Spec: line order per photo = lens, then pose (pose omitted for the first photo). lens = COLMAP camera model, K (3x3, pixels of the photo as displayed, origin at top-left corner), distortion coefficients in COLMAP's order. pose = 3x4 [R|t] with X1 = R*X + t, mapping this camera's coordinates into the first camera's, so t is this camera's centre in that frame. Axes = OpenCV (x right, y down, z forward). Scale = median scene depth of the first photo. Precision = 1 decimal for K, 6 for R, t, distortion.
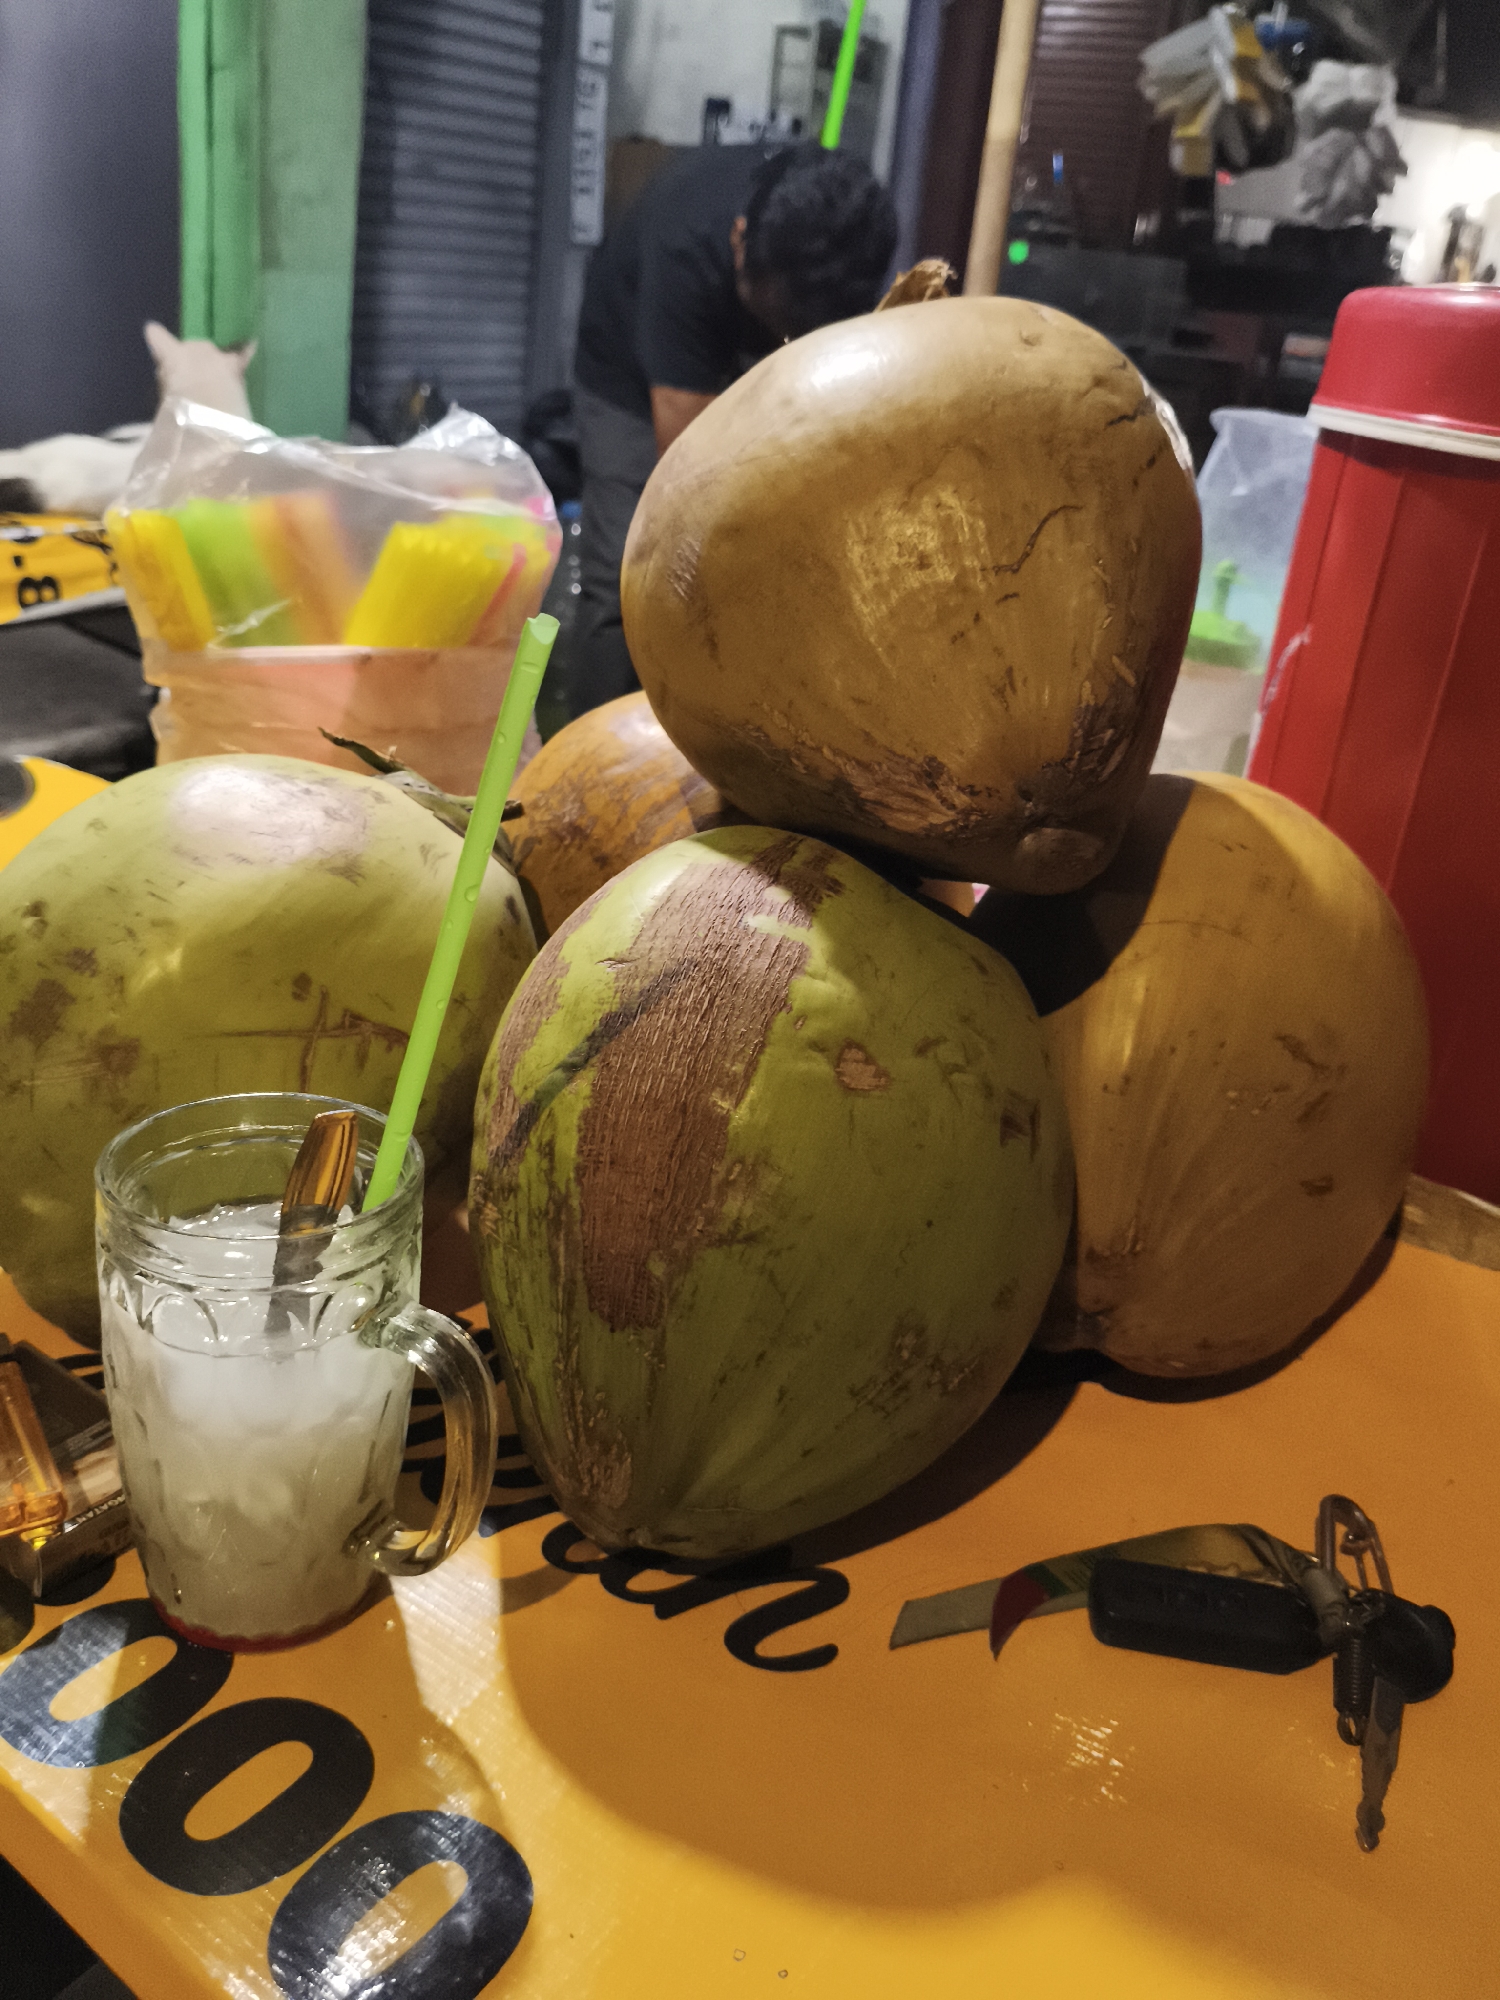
lens RADIAL K [[1526.4, 0, 755.7], [0, 1526.4, 994.8], [0, 0, 1]] dist [0.061758, -0.068401]
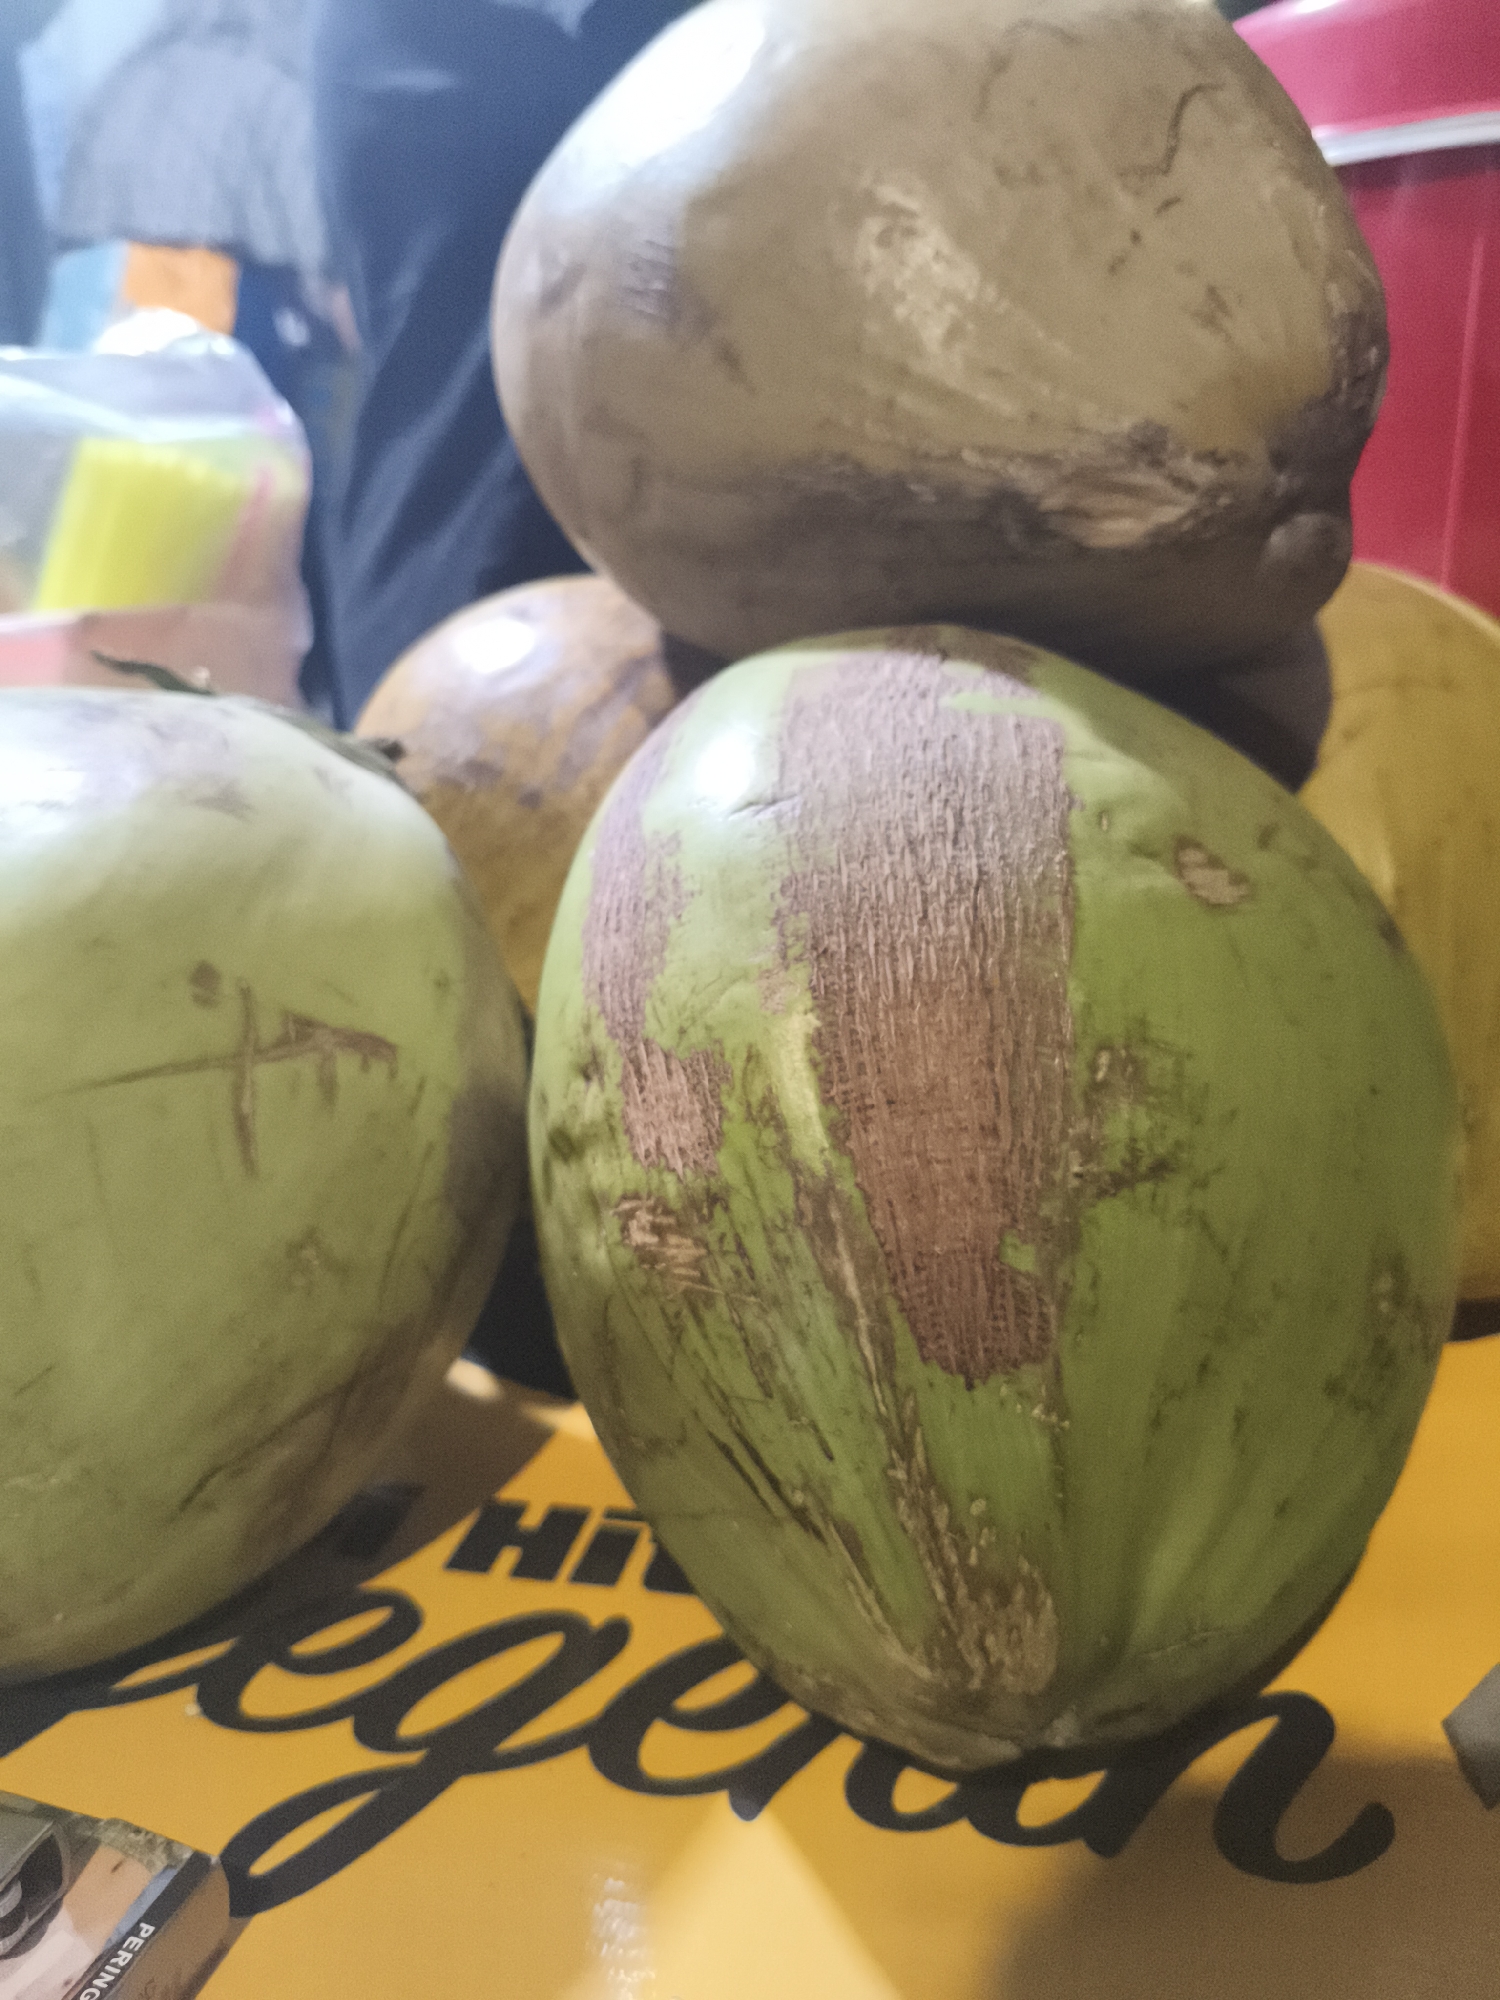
lens RADIAL K [[1524.6, 0, 746.0], [0, 1524.6, 1014.0], [0, 0, 1]] dist [0.070235, -0.162060]
pose [[0.951063, -0.210061, 0.226613, -0.263586], [0.226657, 0.972712, -0.049584, 0.091160], [-0.210013, 0.098521, 0.972722, 0.437003]]
